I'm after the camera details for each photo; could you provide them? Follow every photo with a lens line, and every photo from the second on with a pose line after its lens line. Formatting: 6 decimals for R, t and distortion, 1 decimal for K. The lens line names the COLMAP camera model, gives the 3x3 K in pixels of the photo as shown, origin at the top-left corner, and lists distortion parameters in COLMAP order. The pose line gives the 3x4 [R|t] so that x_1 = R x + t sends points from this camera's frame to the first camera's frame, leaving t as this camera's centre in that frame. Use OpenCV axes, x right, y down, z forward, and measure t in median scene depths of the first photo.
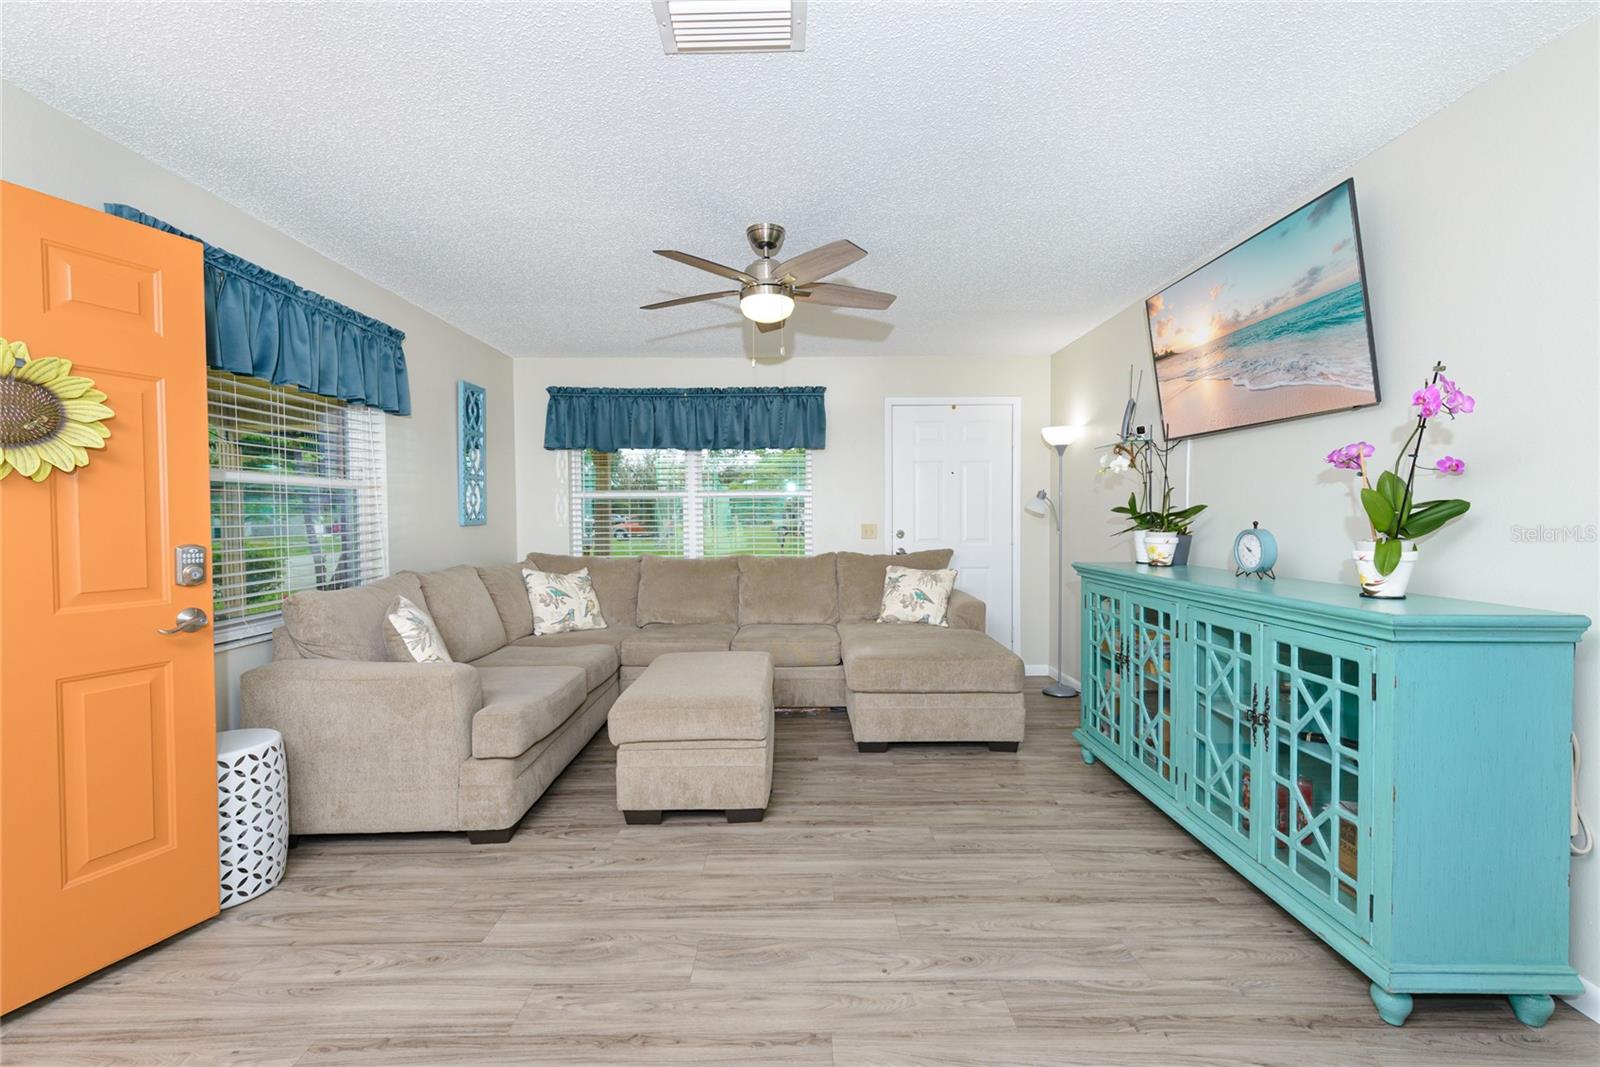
lens RADIAL K [[696.5, 0, 791.8], [0, 696.5, 539.9], [0, 0, 1]] dist [0.017818, -0.007533]
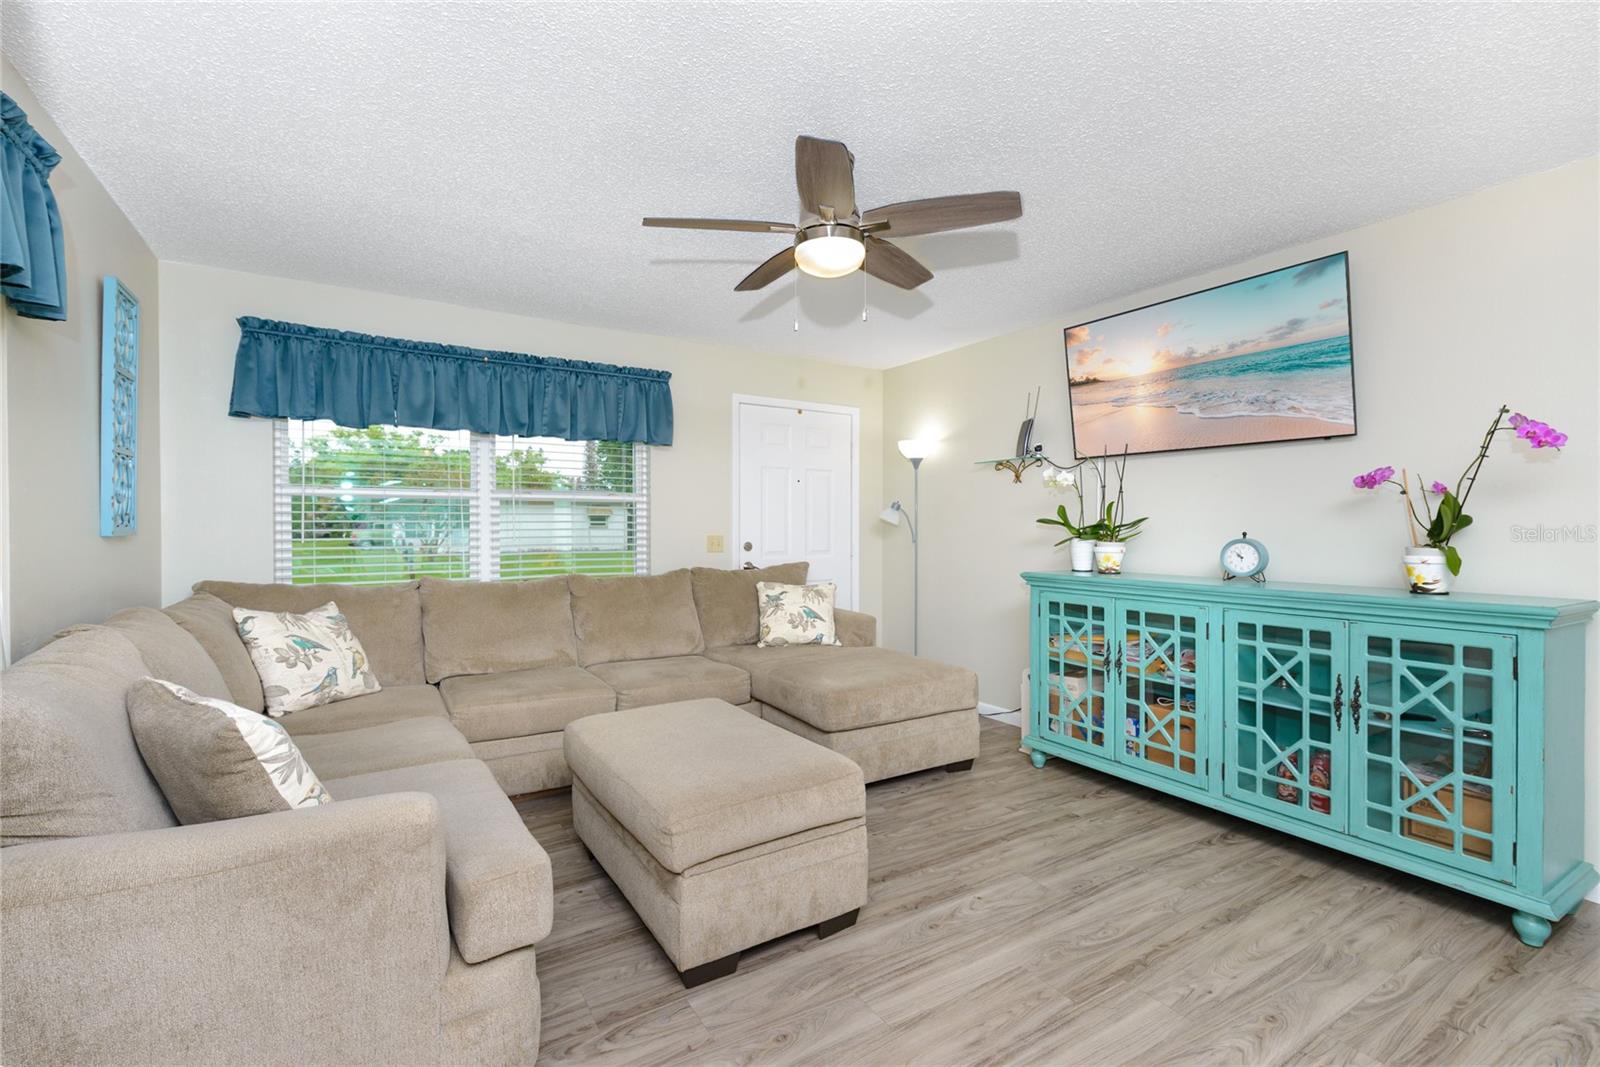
lens RADIAL K [[696.5, 0, 791.8], [0, 696.5, 539.9], [0, 0, 1]] dist [0.017818, -0.007533]
pose [[0.842034, -0.001996, 0.539420, -0.484042], [0.012254, 0.999806, -0.015428, -0.004083], [-0.539285, 0.019601, 0.841895, 0.364545]]
